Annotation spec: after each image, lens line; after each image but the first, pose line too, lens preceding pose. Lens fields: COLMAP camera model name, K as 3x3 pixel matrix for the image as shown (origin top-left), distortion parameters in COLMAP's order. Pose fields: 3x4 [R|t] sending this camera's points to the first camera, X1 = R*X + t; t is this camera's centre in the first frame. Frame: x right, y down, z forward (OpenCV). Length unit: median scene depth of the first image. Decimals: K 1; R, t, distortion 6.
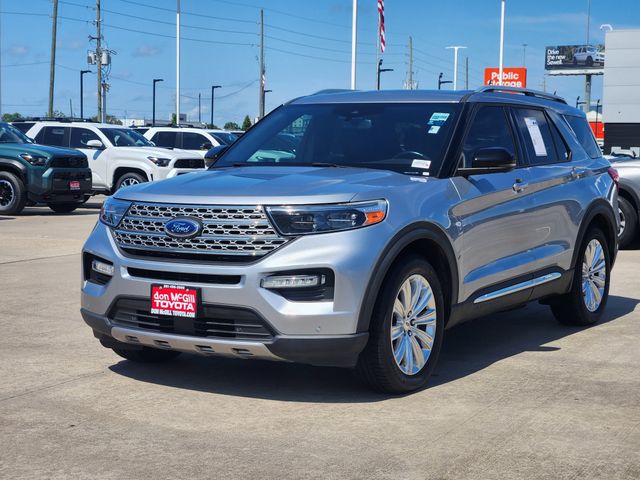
lens RADIAL K [[1209.8, 0, 320.0], [0, 1209.8, 240.0], [0, 0, 1]] dist [-0.075266, 1.477753]
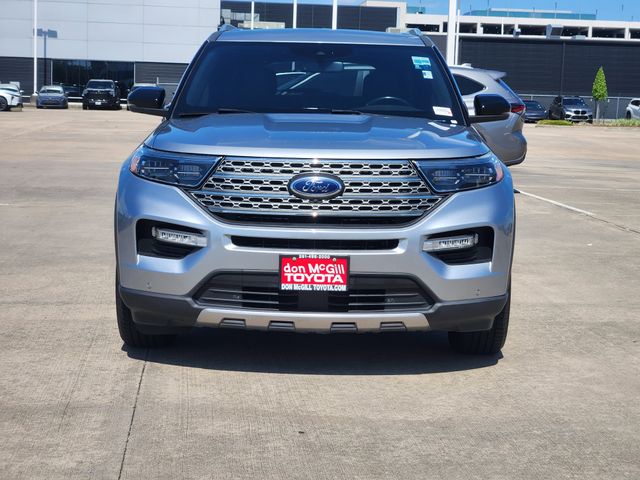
lens RADIAL K [[1209.8, 0, 320.0], [0, 1209.8, 240.0], [0, 0, 1]] dist [-0.075266, 1.477753]
pose [[0.845331, -0.053373, 0.531570, -0.573664], [0.023440, 0.997744, 0.062904, -0.026662], [-0.533728, -0.040715, 0.844675, 0.279158]]
